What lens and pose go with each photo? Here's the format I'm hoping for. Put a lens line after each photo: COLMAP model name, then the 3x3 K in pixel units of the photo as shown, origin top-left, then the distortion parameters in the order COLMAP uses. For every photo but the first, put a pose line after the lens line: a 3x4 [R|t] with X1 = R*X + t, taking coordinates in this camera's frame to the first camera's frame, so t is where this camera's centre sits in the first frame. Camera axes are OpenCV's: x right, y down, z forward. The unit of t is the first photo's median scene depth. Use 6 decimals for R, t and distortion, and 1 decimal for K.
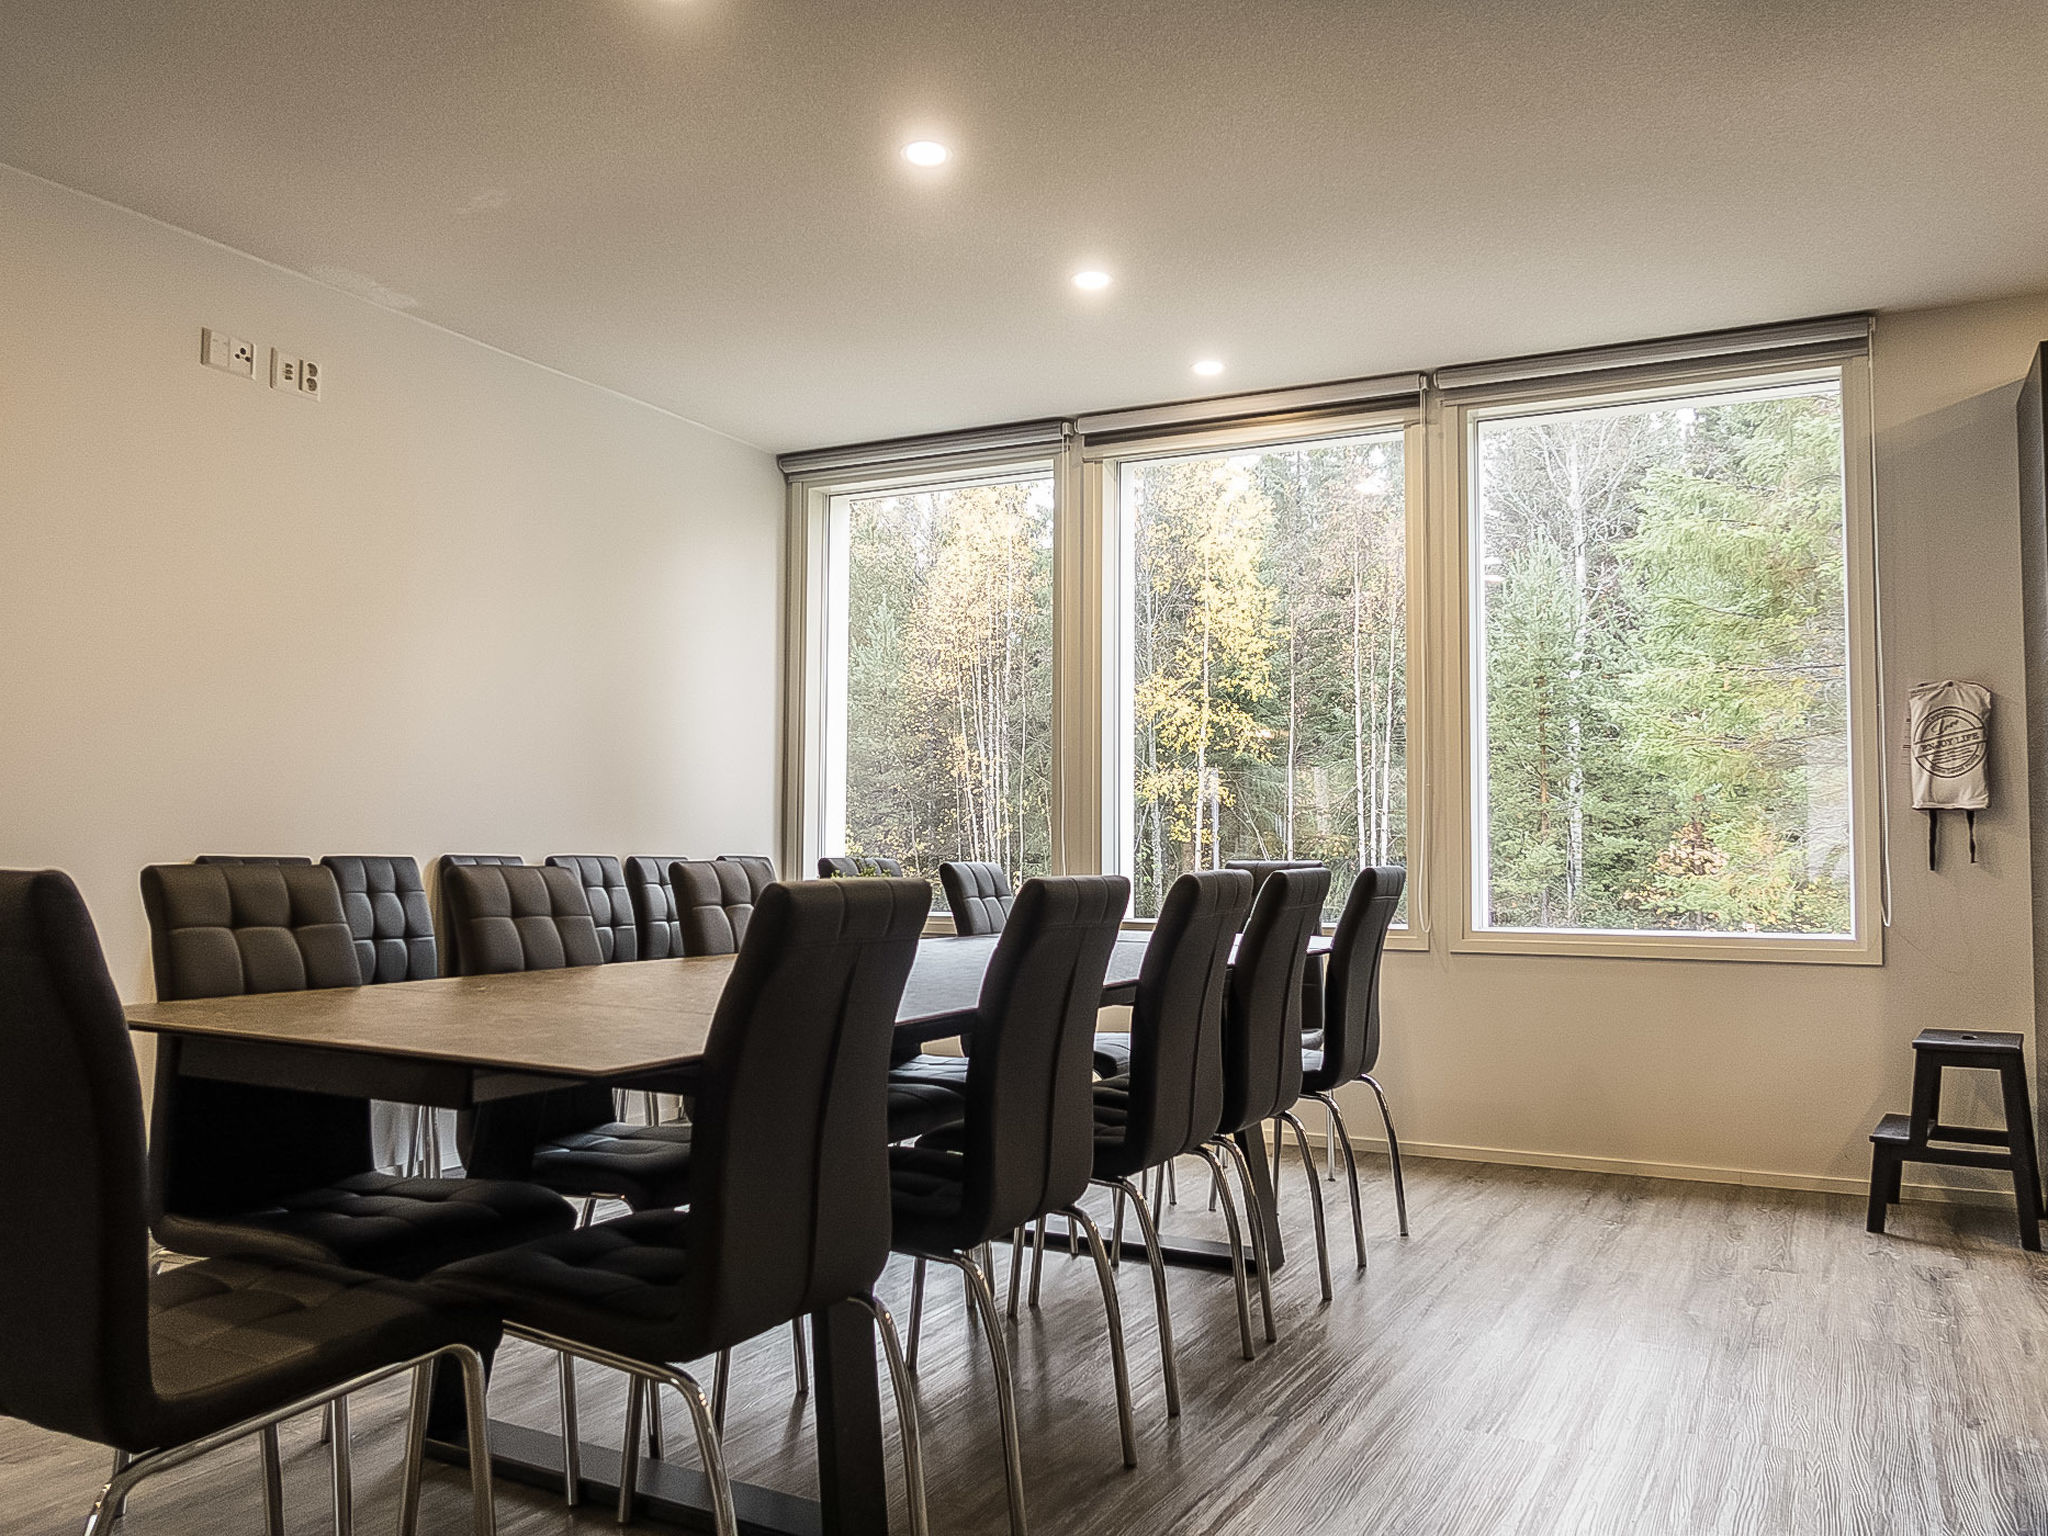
lens RADIAL K [[1596.6, 0, 1032.0], [0, 1596.6, 772.3], [0, 0, 1]] dist [-0.023640, 0.003185]
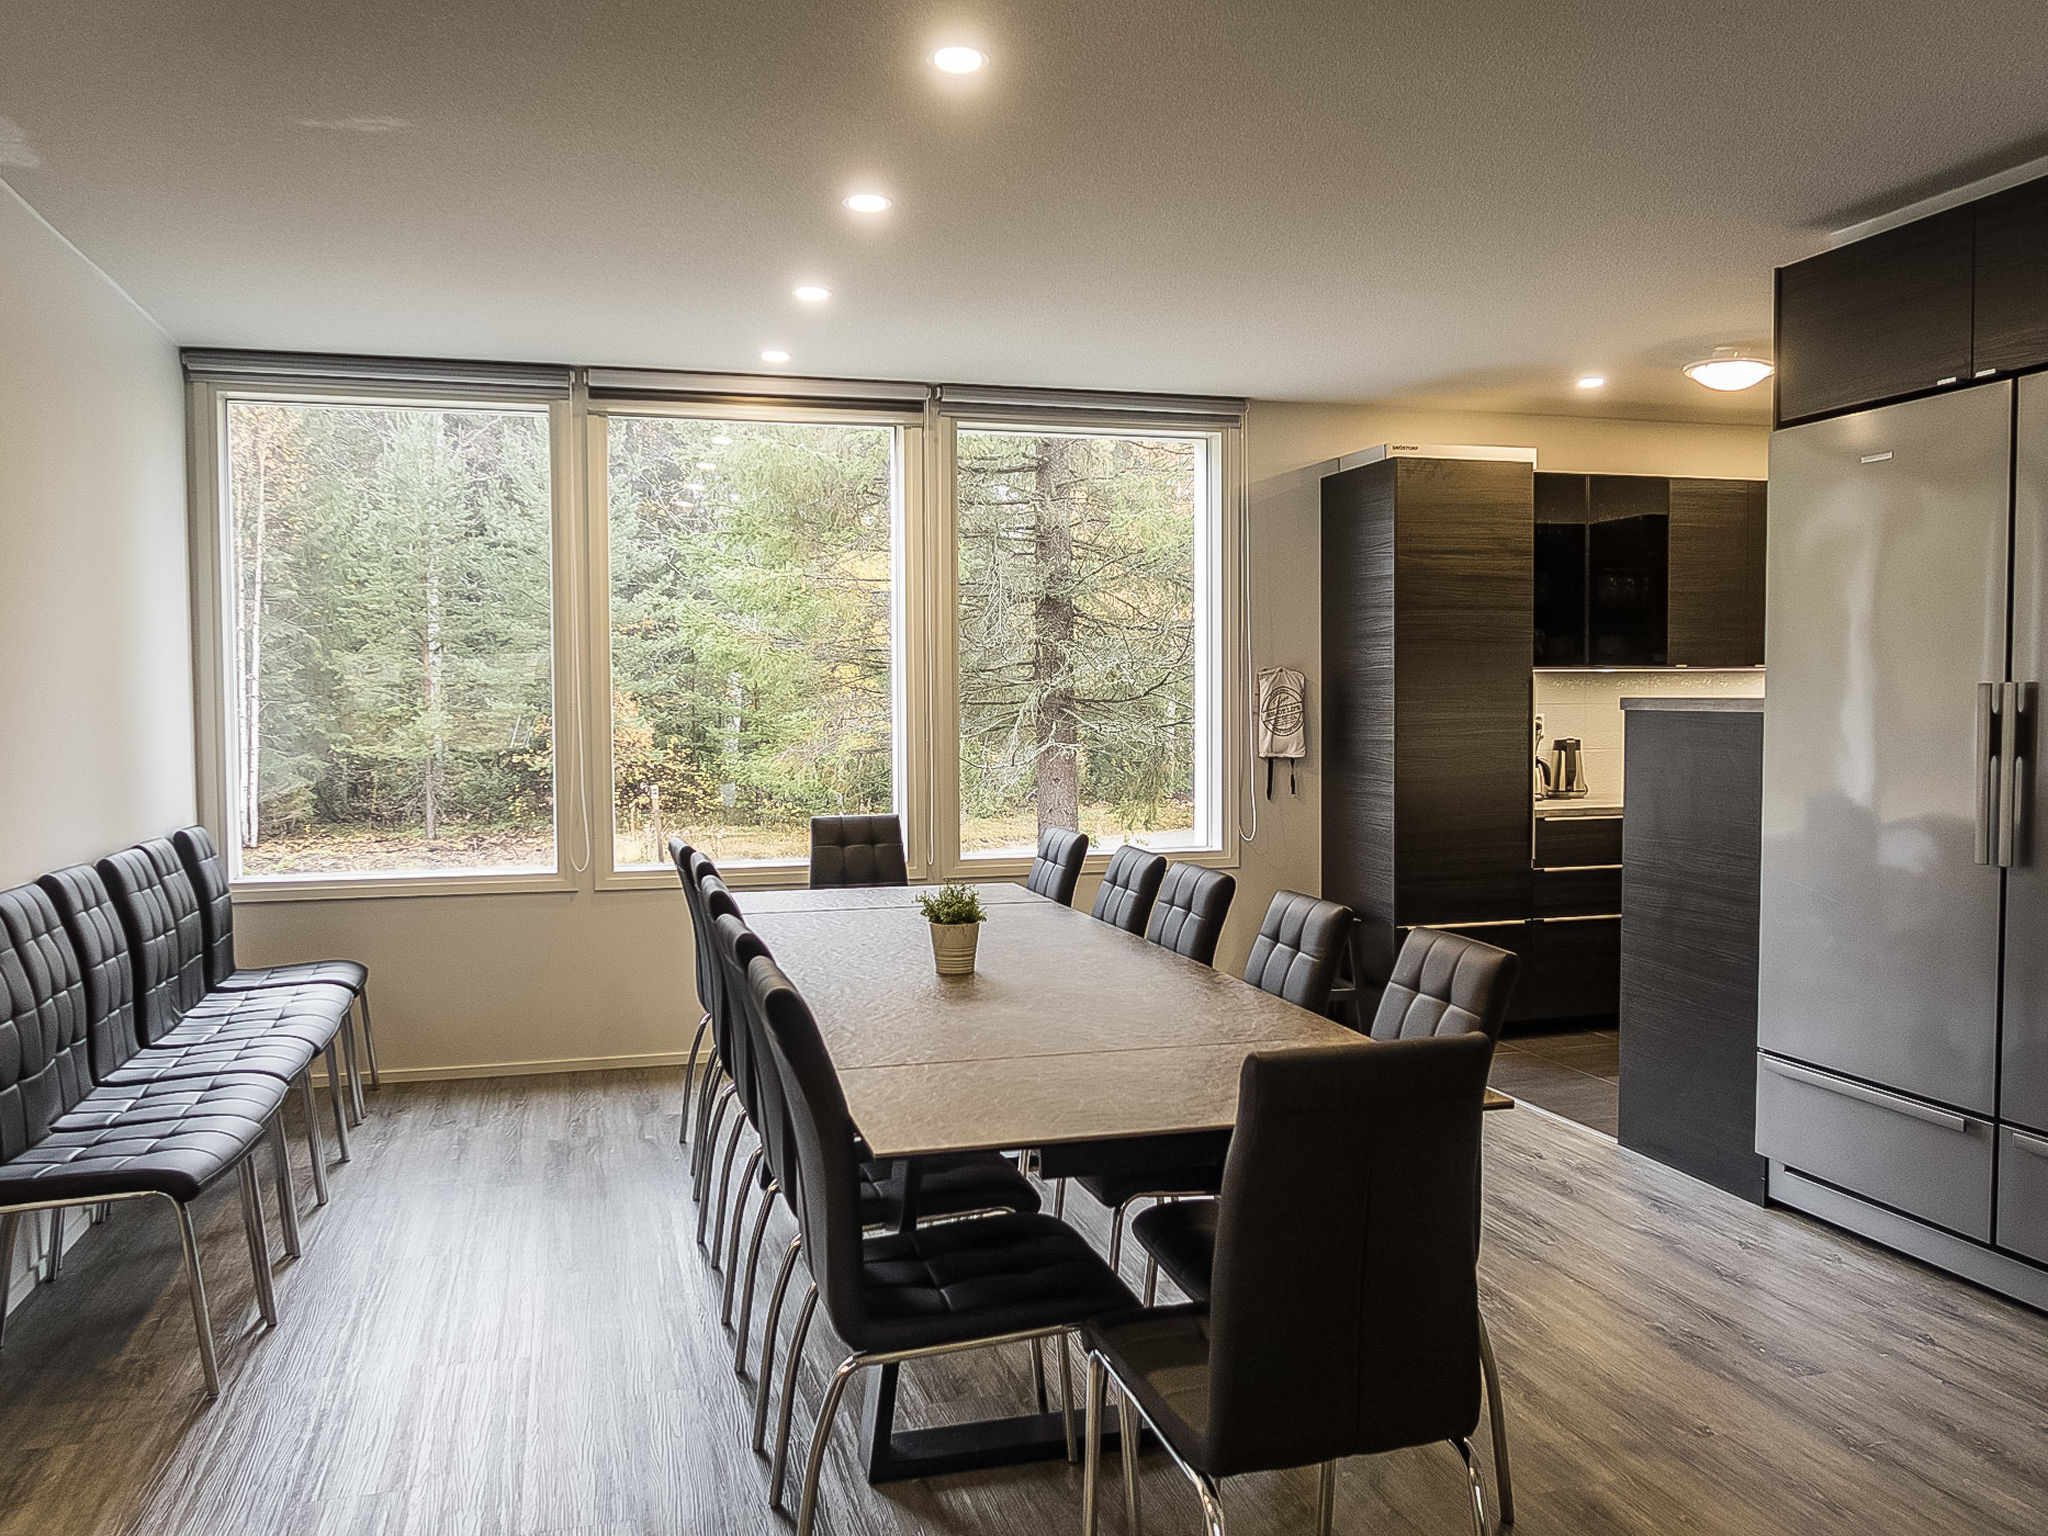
lens RADIAL K [[1596.6, 0, 1026.4], [0, 1596.6, 775.6], [0, 0, 1]] dist [-0.023640, 0.003185]
pose [[0.718542, -0.046942, 0.693898, -0.565776], [-0.024679, 0.995370, 0.092892, -0.084316], [-0.695046, -0.083871, 0.714057, 0.107748]]
